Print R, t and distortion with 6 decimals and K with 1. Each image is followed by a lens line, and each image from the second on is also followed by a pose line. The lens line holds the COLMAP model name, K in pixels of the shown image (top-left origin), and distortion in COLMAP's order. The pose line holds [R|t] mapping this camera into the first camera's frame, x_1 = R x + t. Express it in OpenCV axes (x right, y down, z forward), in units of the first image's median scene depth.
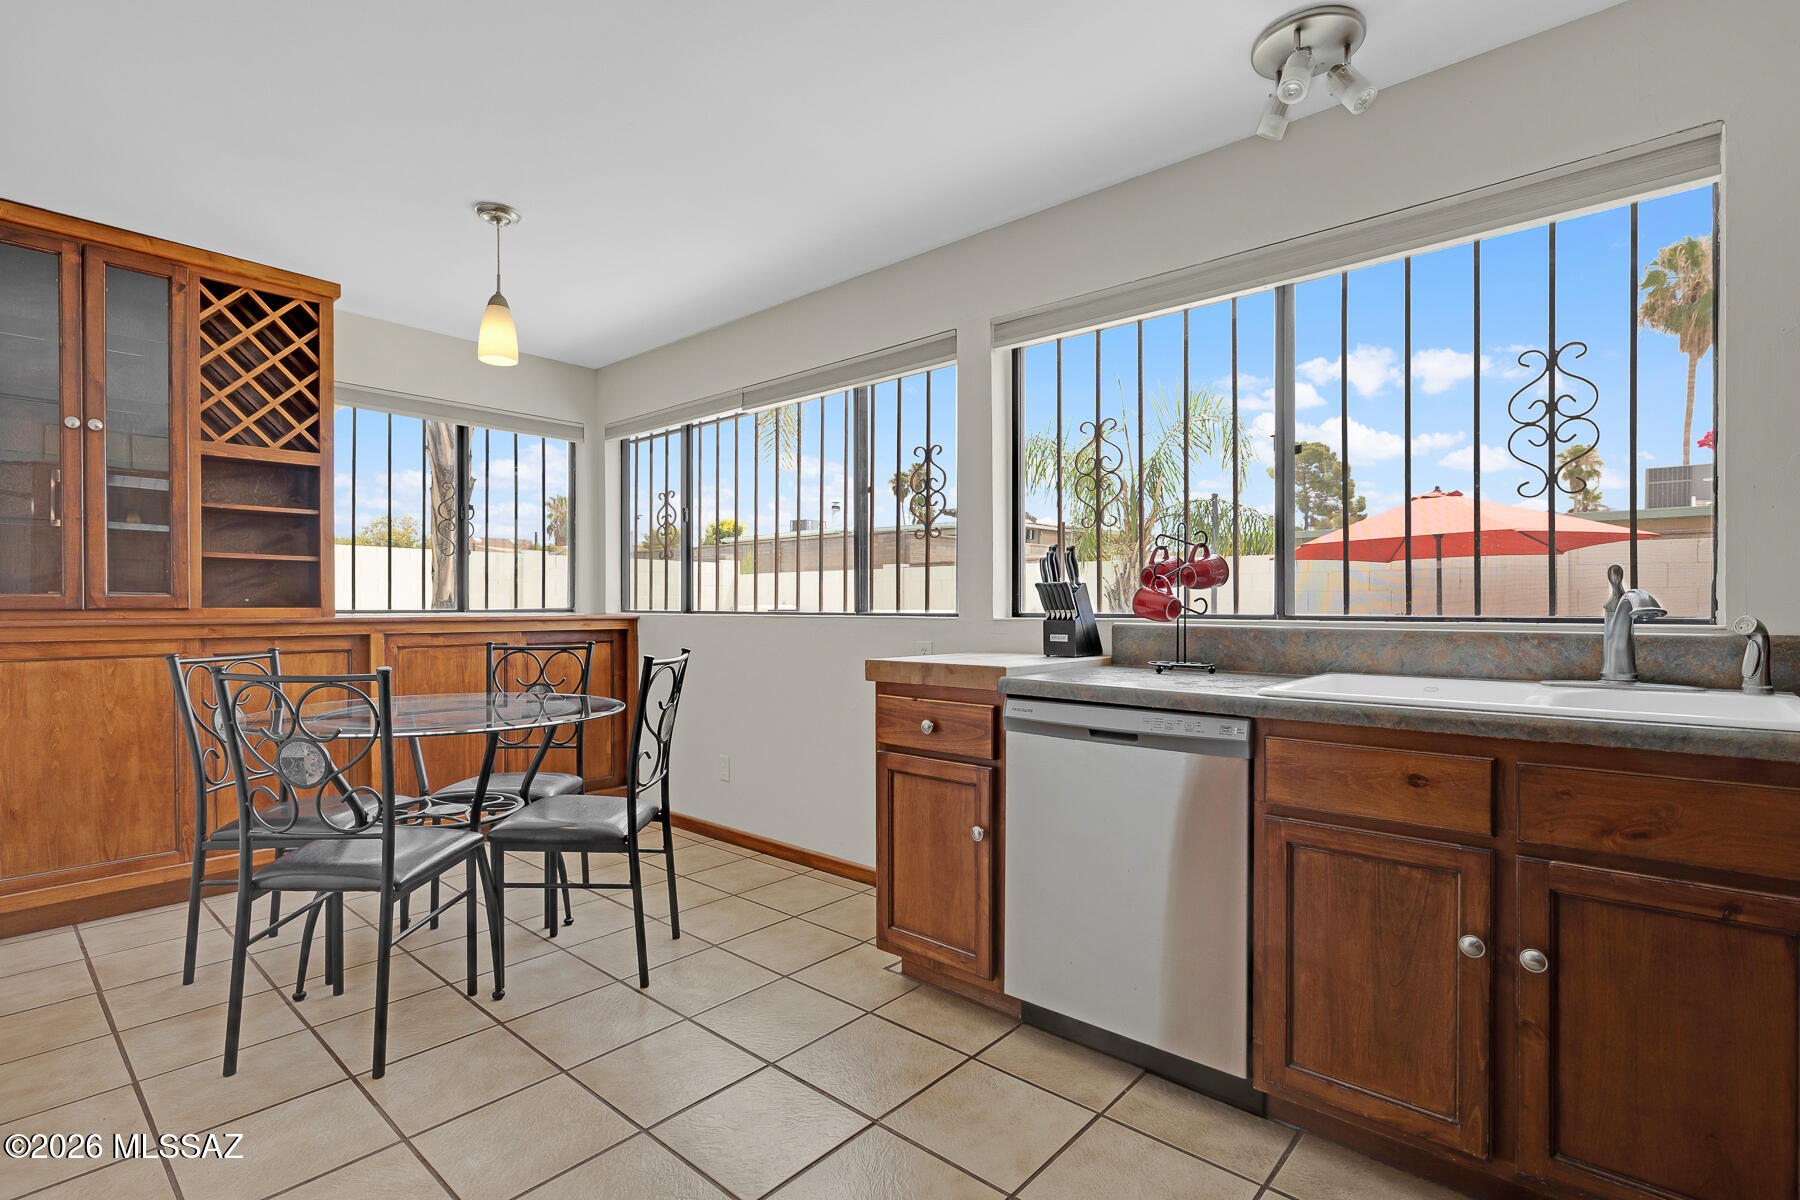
lens RADIAL K [[867.2, 0, 858.7], [0, 867.2, 594.8], [0, 0, 1]] dist [-0.002774, -0.000242]
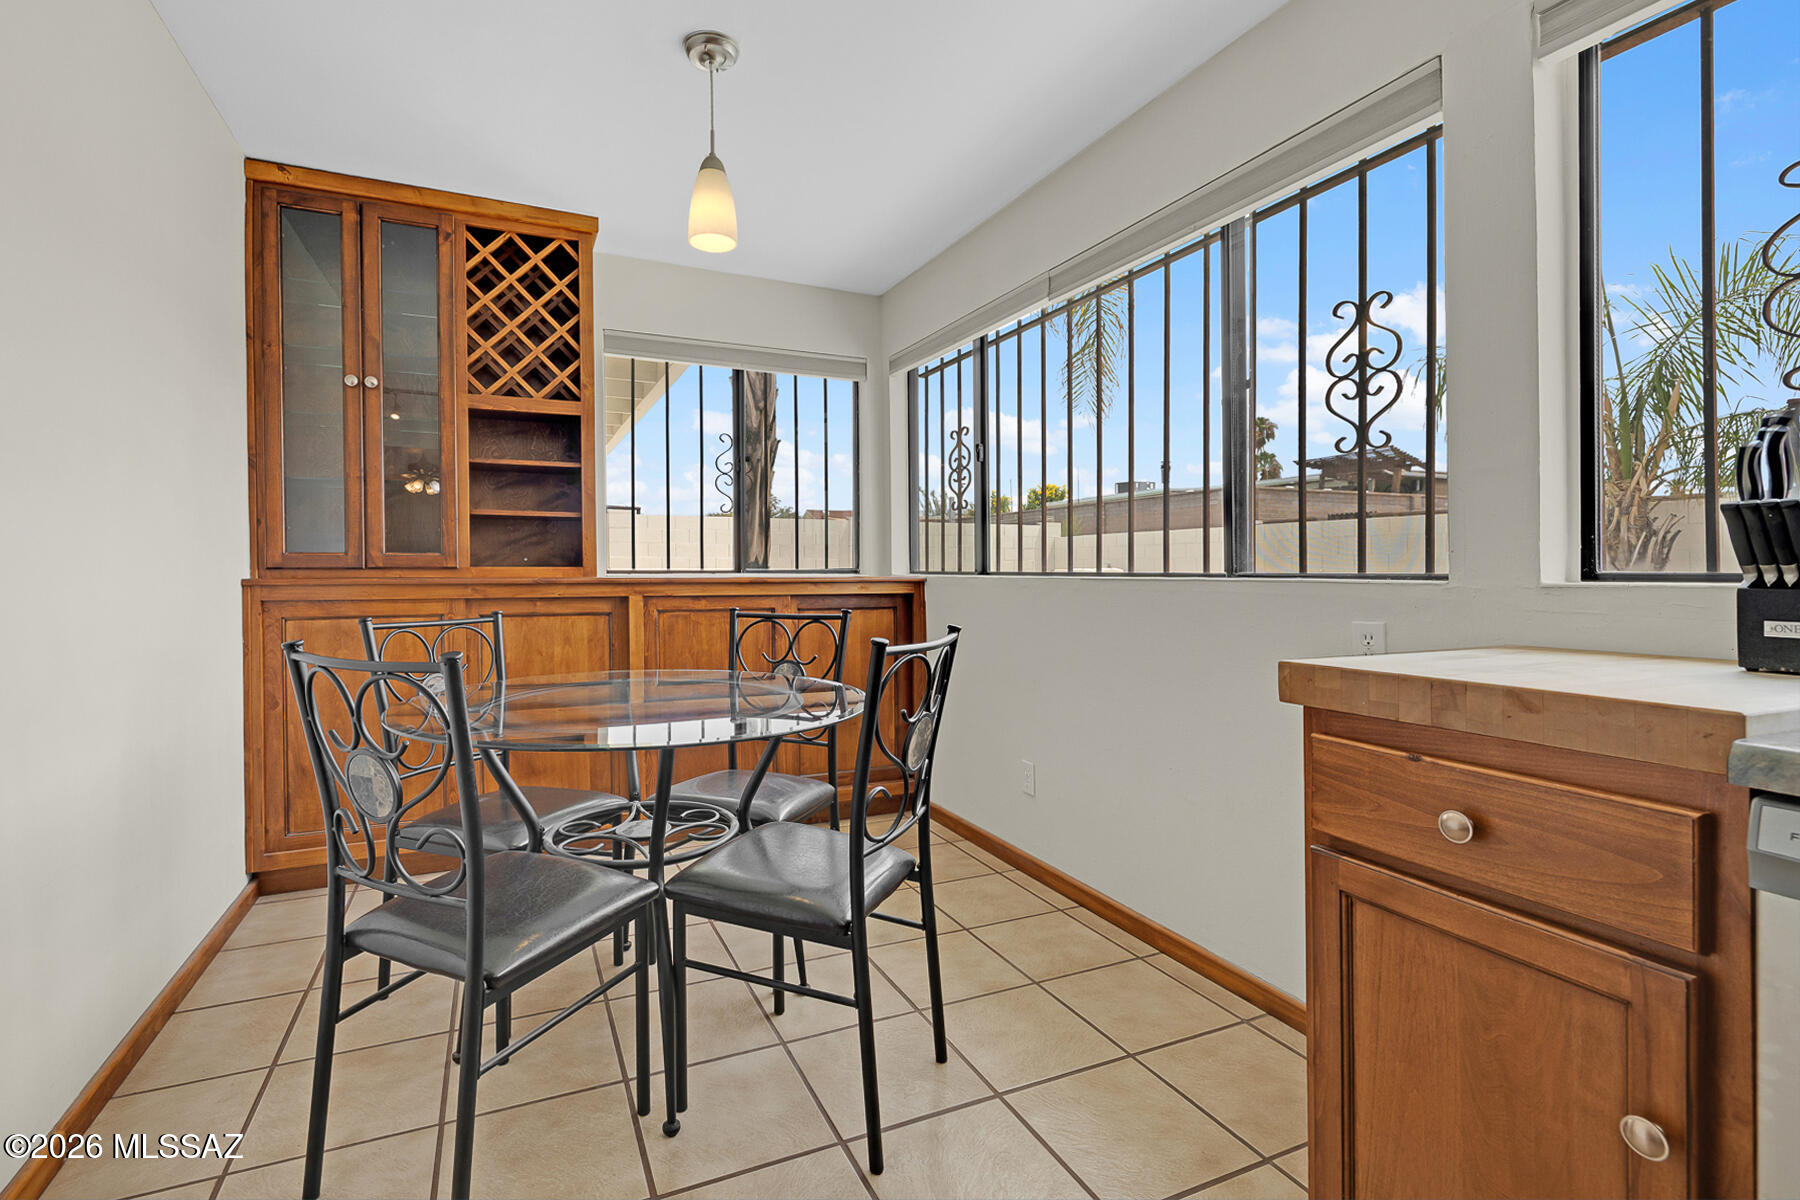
lens RADIAL K [[807.0, 0, 810.4], [0, 807.0, 566.5], [0, 0, 1]] dist [-0.000484, -0.000105]
pose [[0.904746, -0.002395, -0.425945, -0.038768], [0.006049, 0.999956, 0.007224, 0.012792], [0.425909, -0.009112, 0.904720, 0.434809]]
